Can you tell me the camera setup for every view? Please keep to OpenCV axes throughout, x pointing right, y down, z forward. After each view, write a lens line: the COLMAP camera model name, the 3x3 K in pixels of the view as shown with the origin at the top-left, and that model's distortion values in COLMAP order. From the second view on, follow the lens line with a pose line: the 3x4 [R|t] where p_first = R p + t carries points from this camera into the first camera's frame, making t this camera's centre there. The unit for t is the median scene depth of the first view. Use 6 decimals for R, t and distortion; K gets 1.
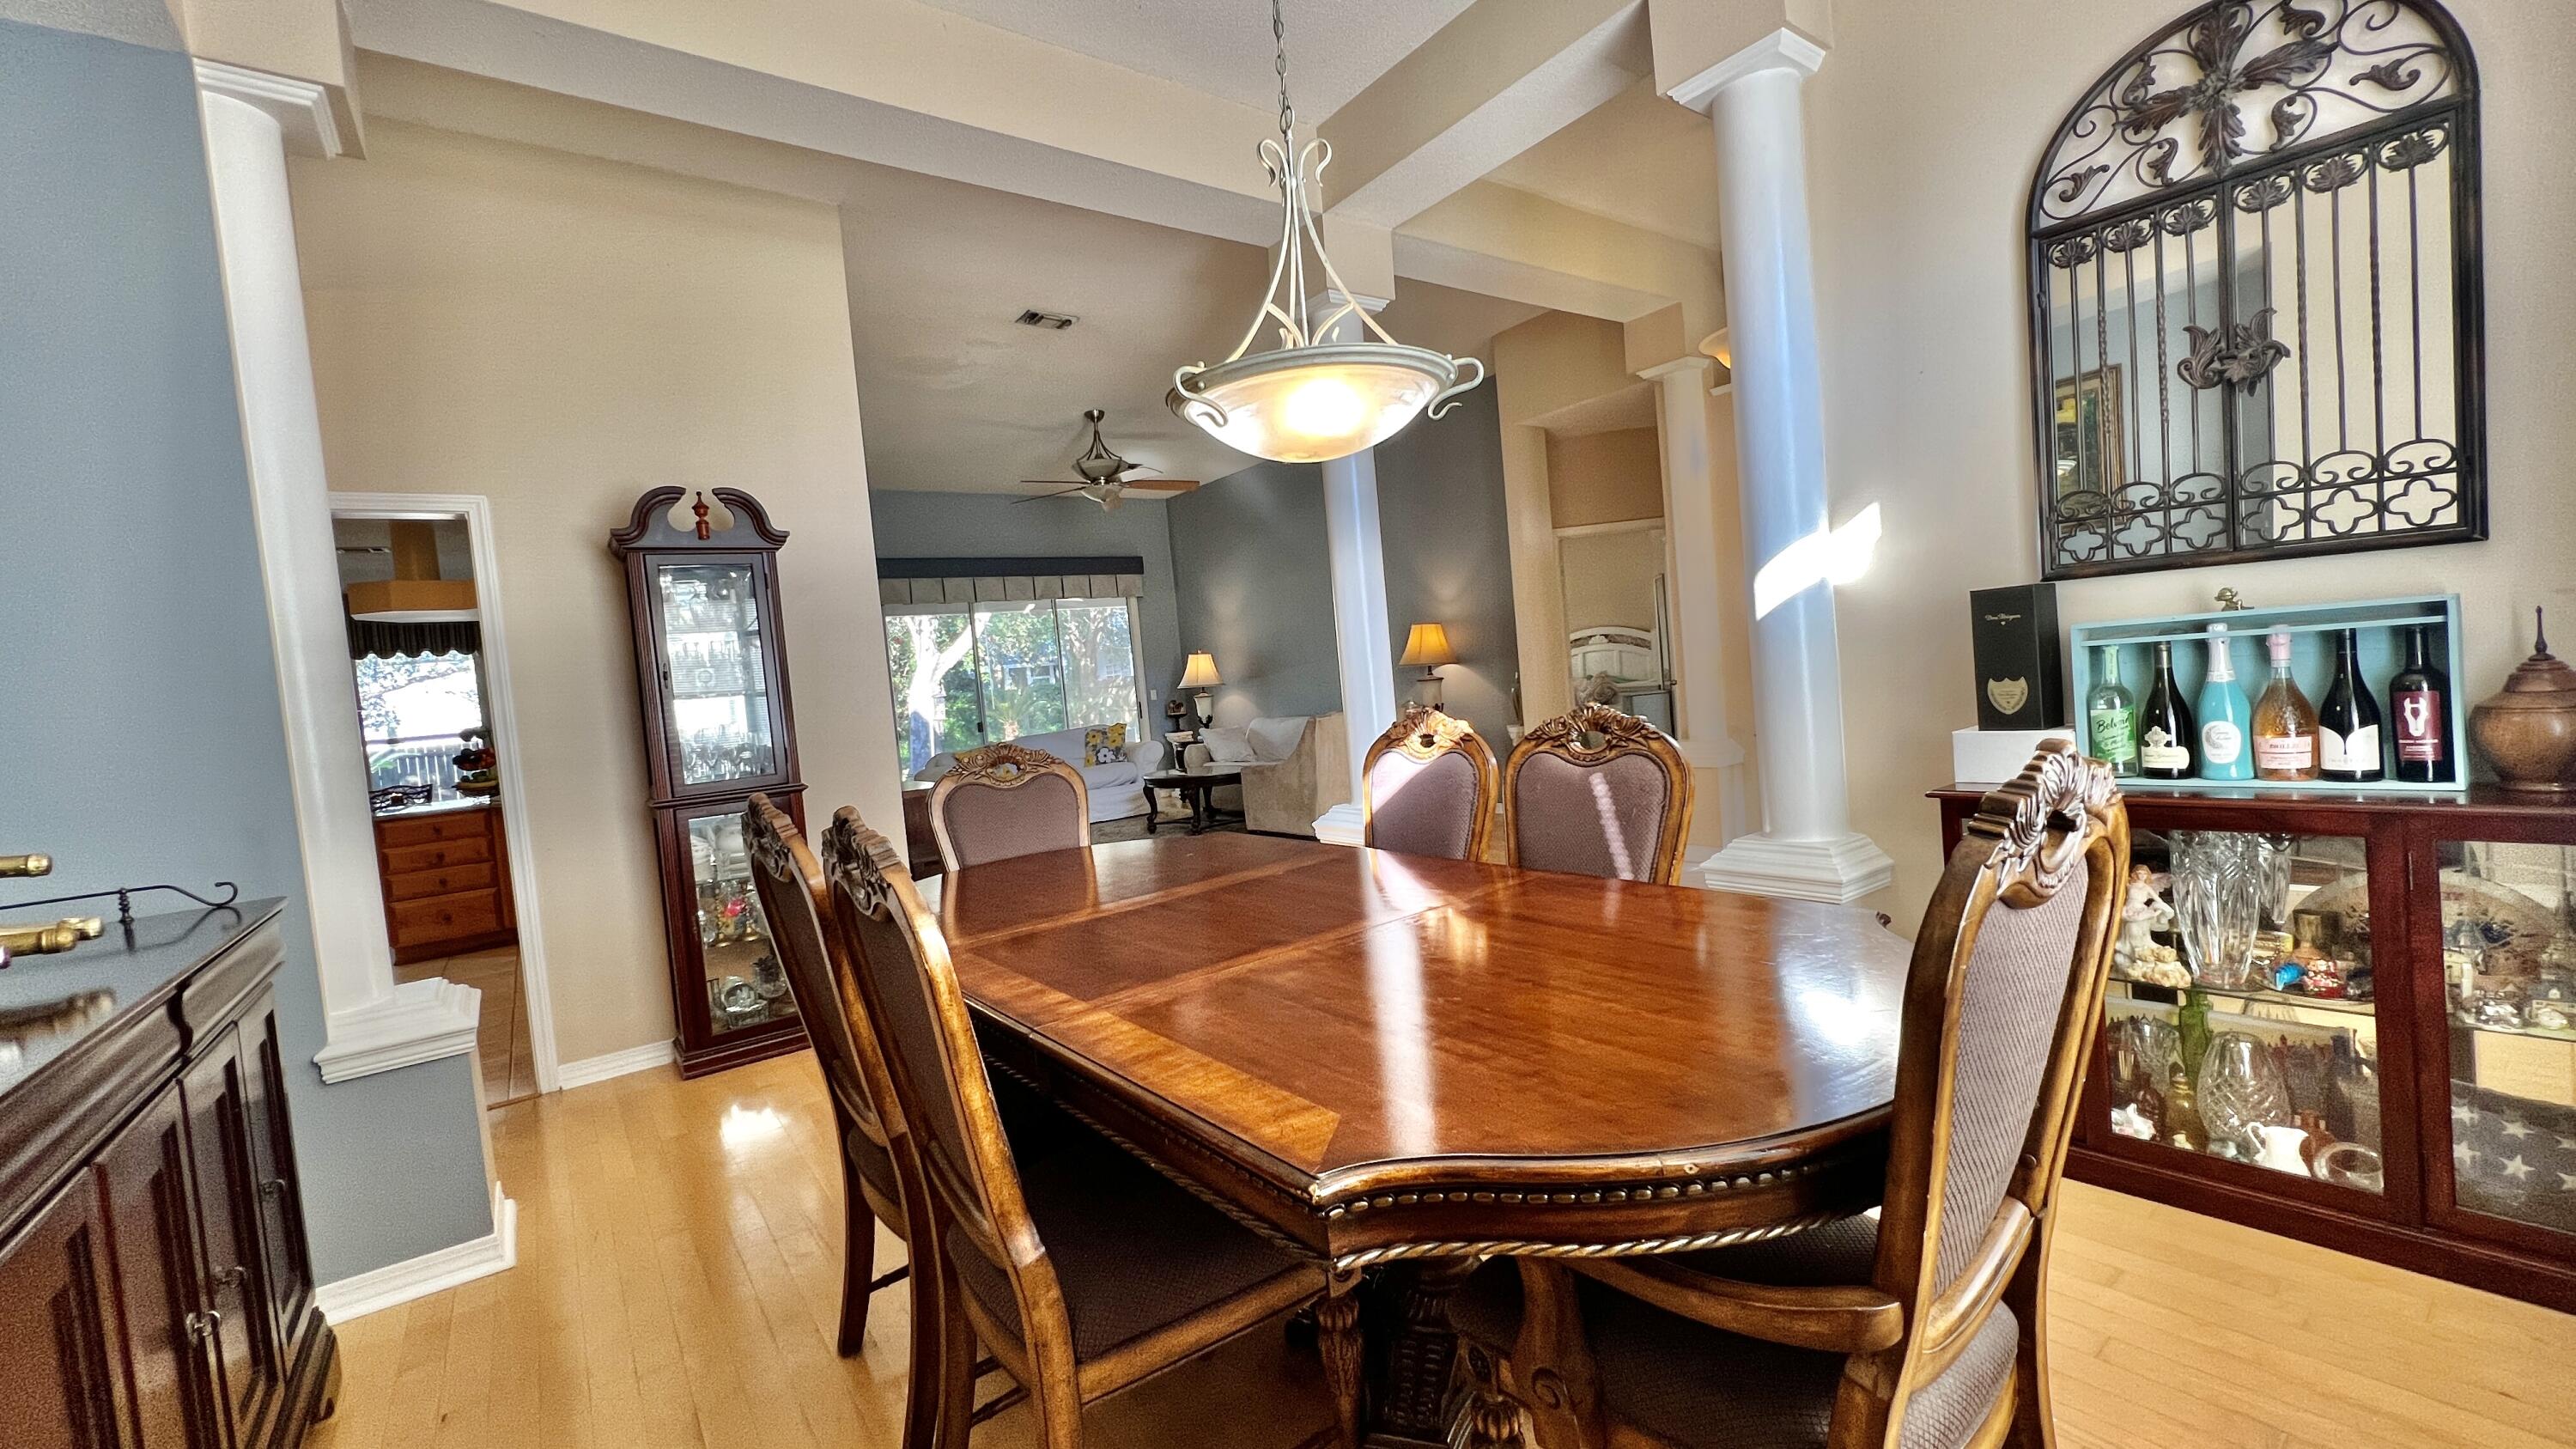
lens RADIAL K [[1024.6, 0, 1285.7], [0, 1024.6, 723.8], [0, 0, 1]] dist [-0.001234, 0.000386]
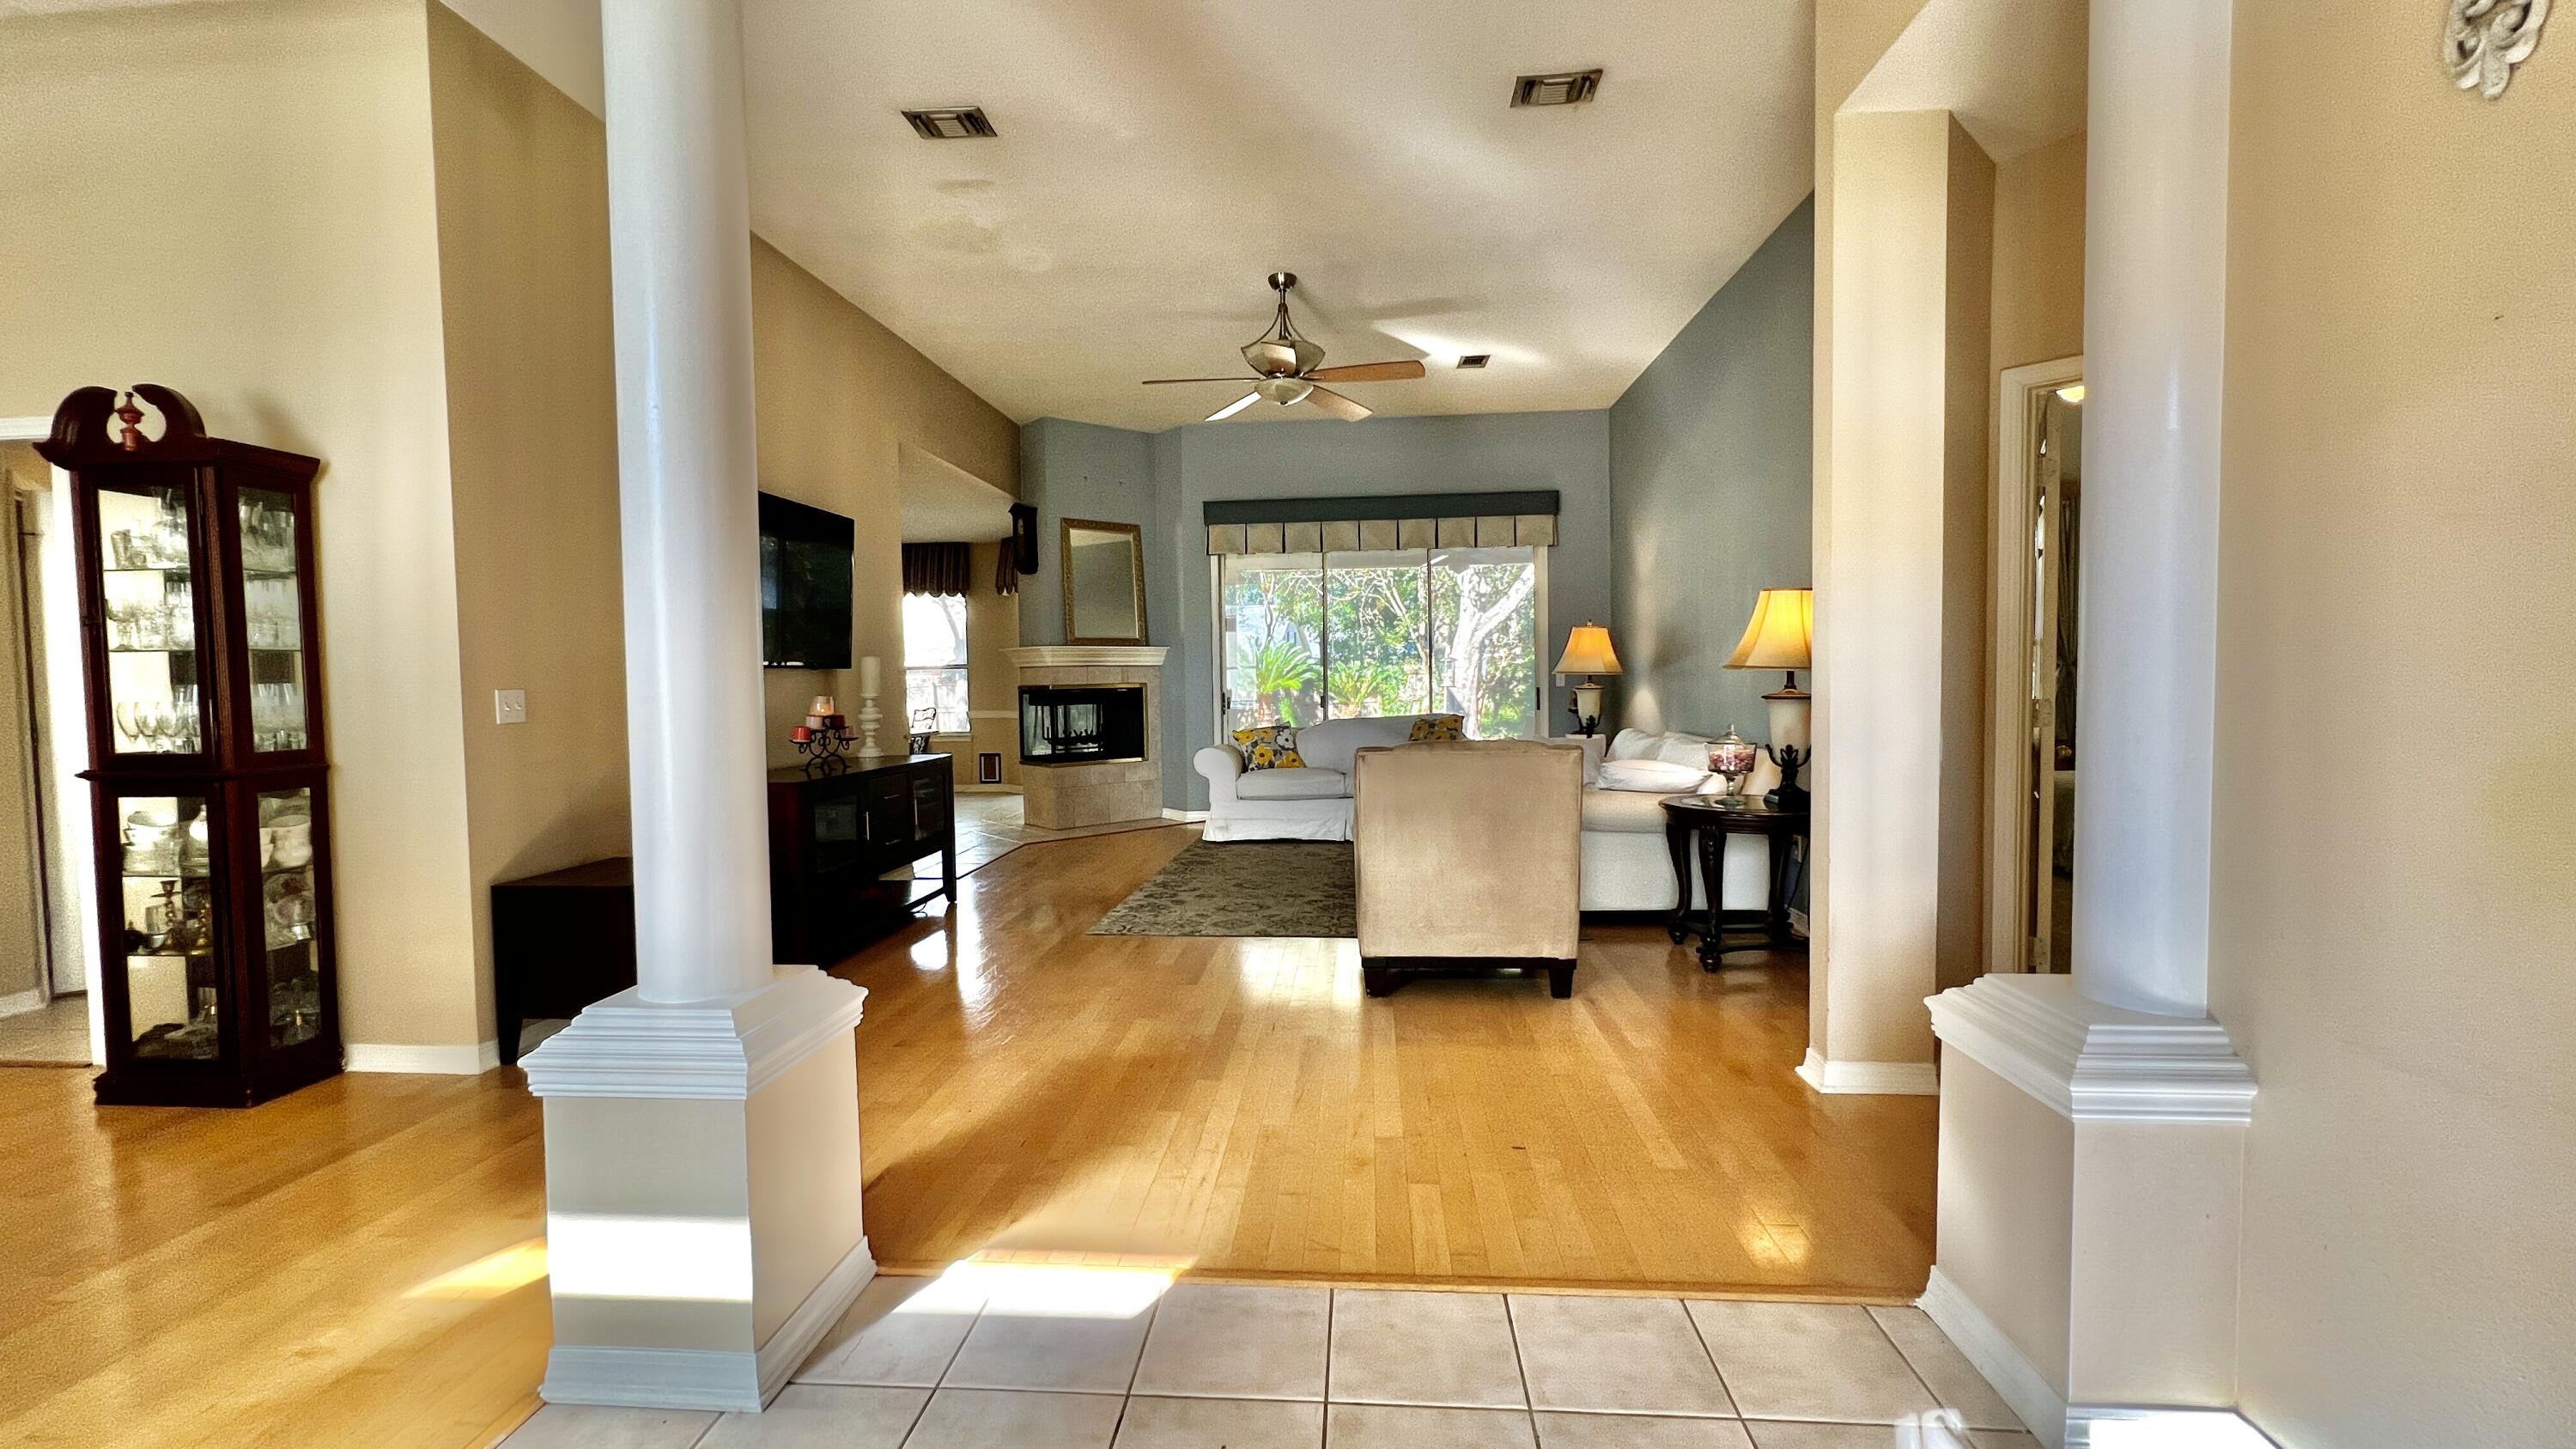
lens RADIAL K [[1024.6, 0, 1285.7], [0, 1024.6, 723.8], [0, 0, 1]] dist [-0.001234, 0.000386]
pose [[0.759317, 0.113951, -0.640666, 0.300847], [-0.084776, 0.993480, 0.076227, -0.052744], [0.645175, -0.003568, 0.764026, 0.465220]]
